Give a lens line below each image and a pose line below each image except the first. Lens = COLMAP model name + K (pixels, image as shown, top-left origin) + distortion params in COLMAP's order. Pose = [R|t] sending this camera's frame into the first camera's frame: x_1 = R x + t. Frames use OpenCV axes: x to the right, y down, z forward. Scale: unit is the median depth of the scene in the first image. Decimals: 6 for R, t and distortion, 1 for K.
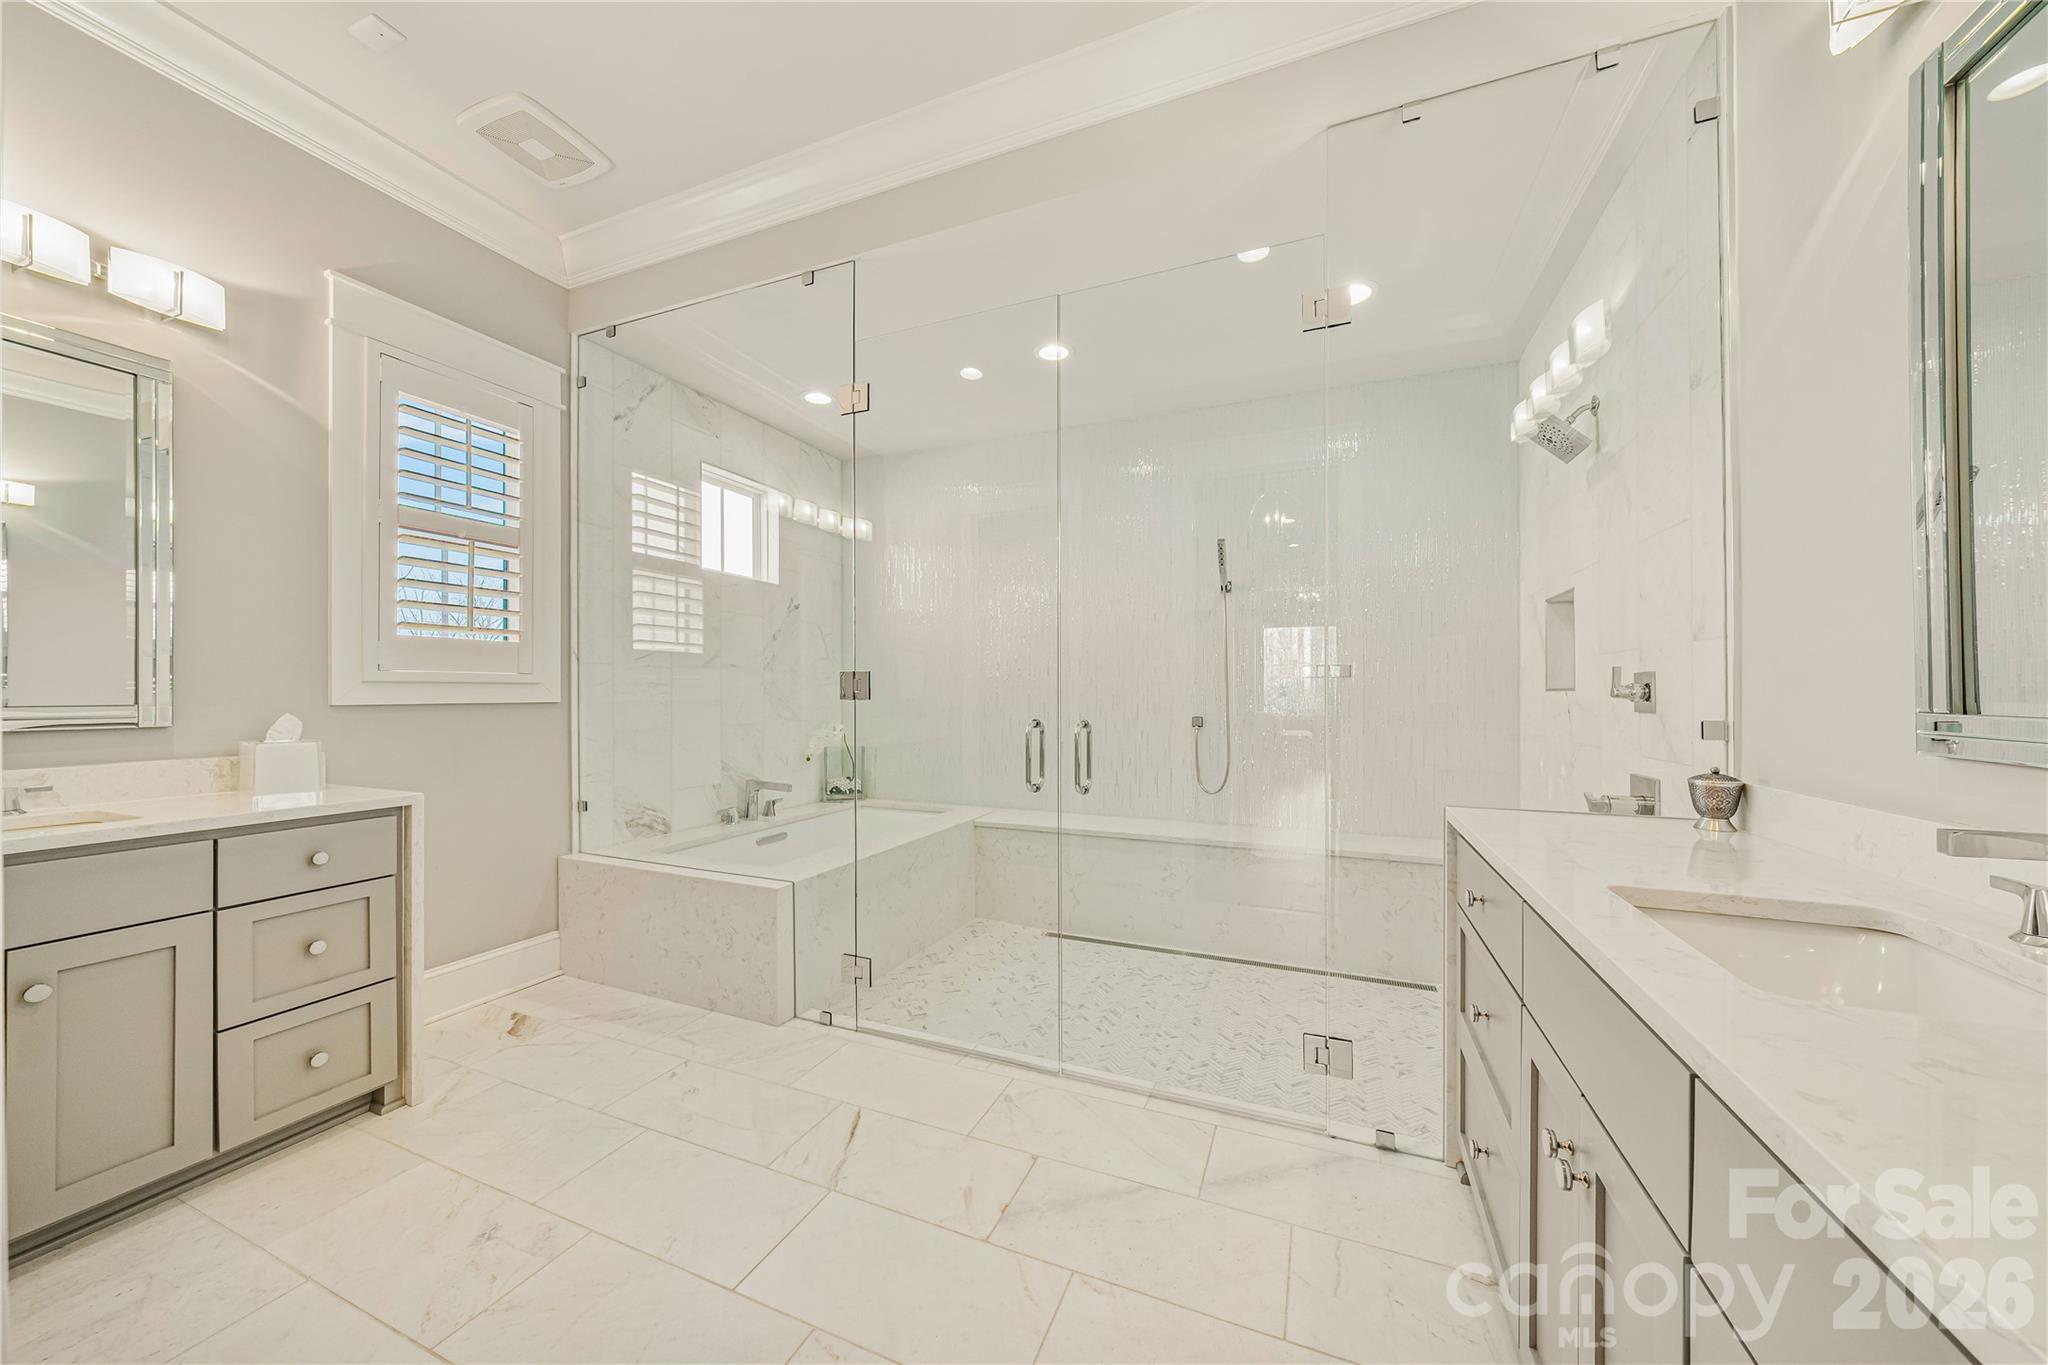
lens RADIAL K [[706.8, 0, 1032.8], [0, 706.8, 688.7], [0, 0, 1]] dist [0.001761, 0.000532]
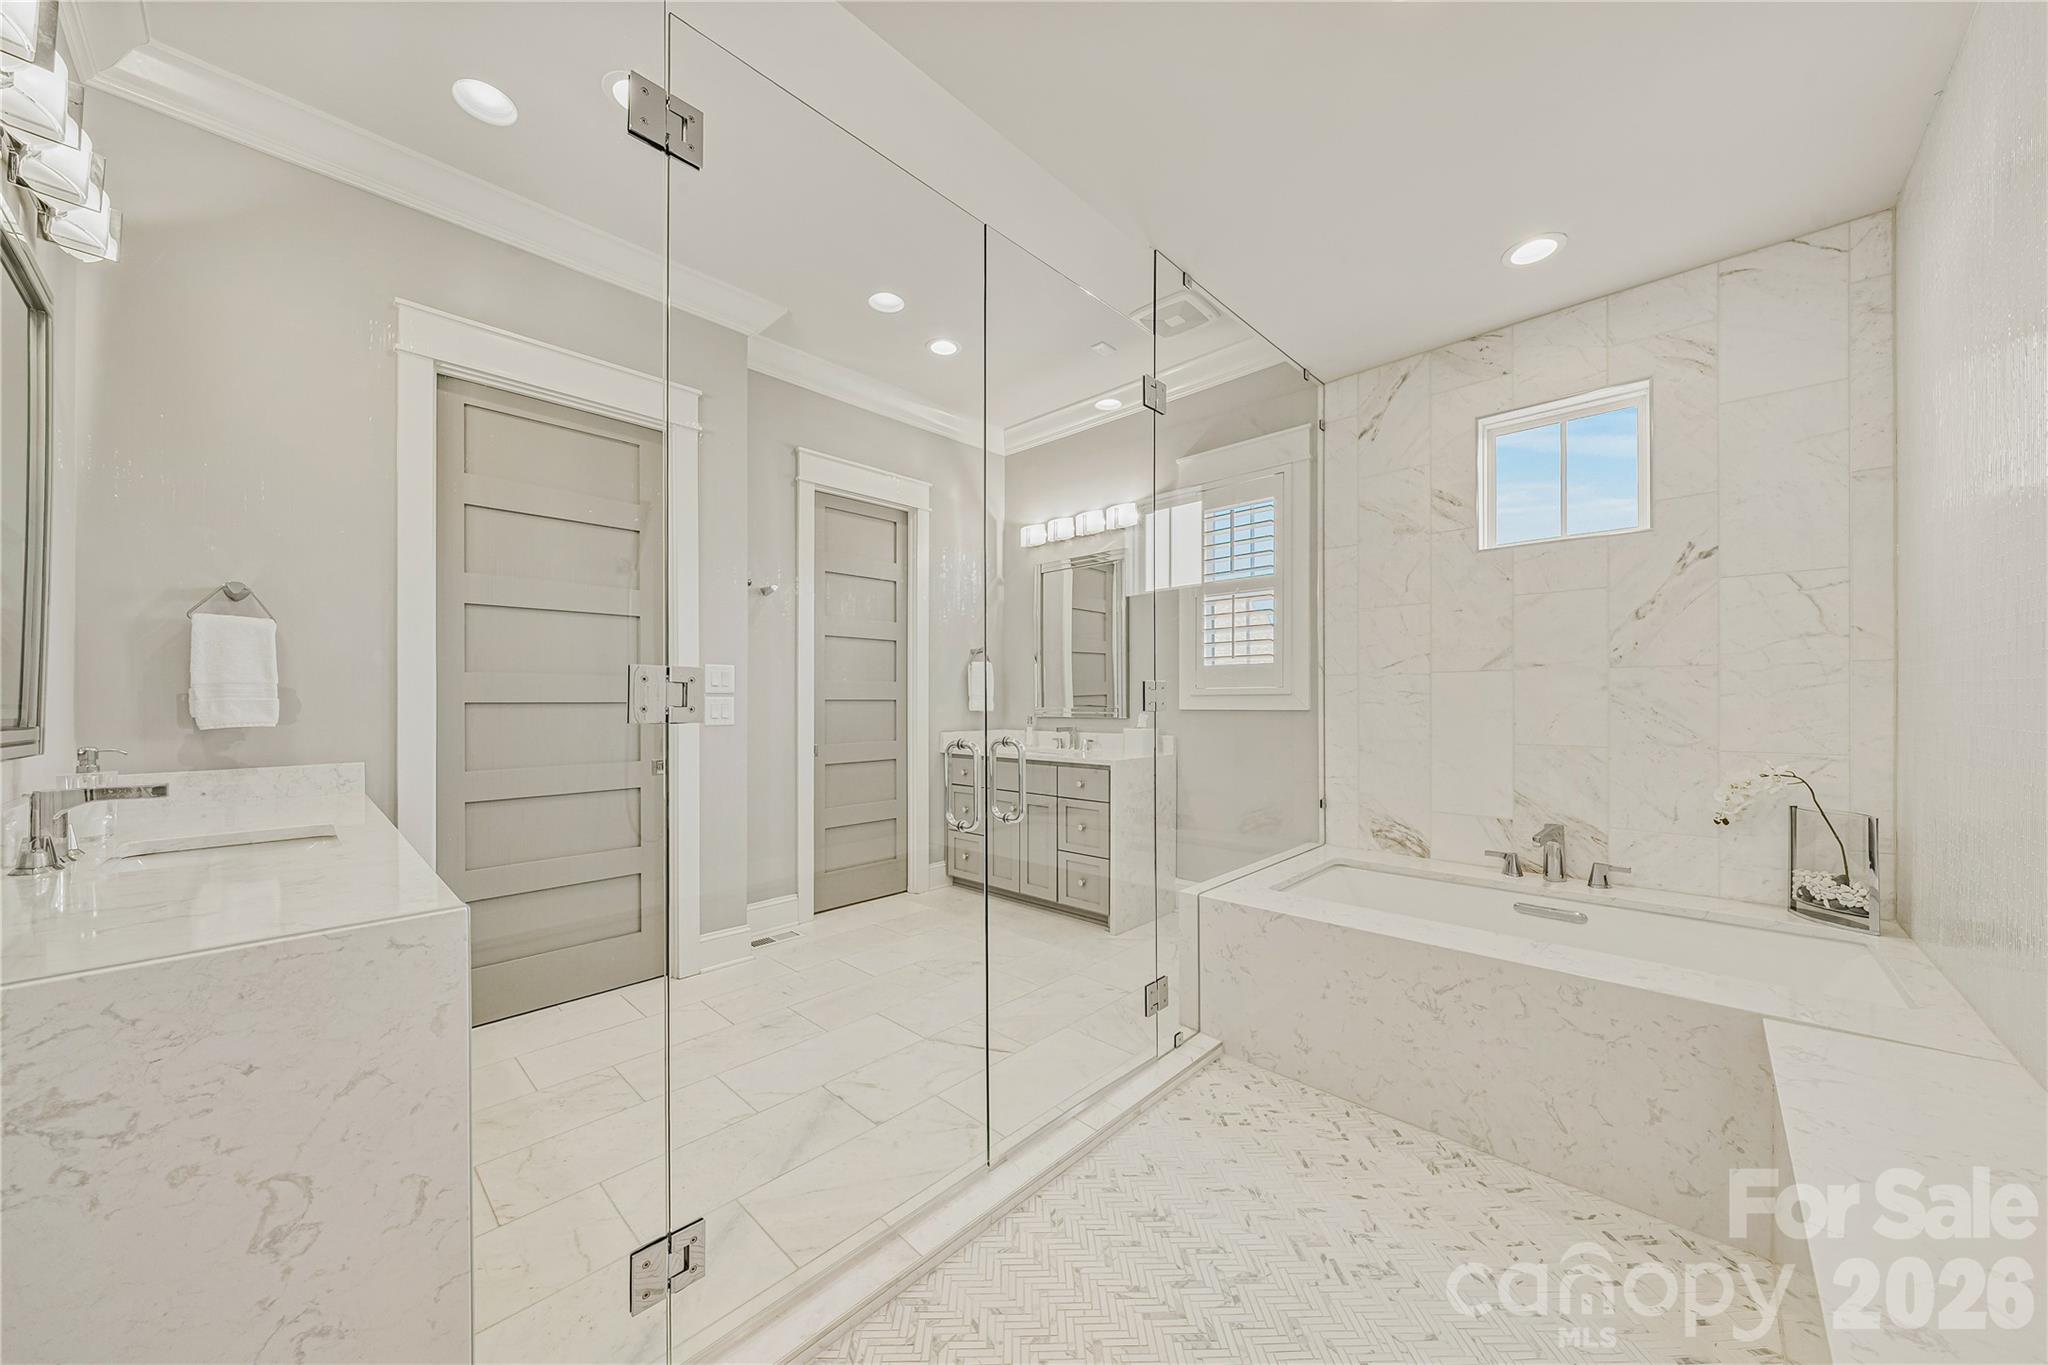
lens RADIAL K [[706.8, 0, 1040.9], [0, 706.8, 696.6], [0, 0, 1]] dist [0.001761, 0.000532]
pose [[-0.351785, -0.003114, -0.936076, 0.529967], [0.009963, 0.999925, -0.007070, 0.000543], [0.936028, -0.011813, -0.351728, 0.908103]]
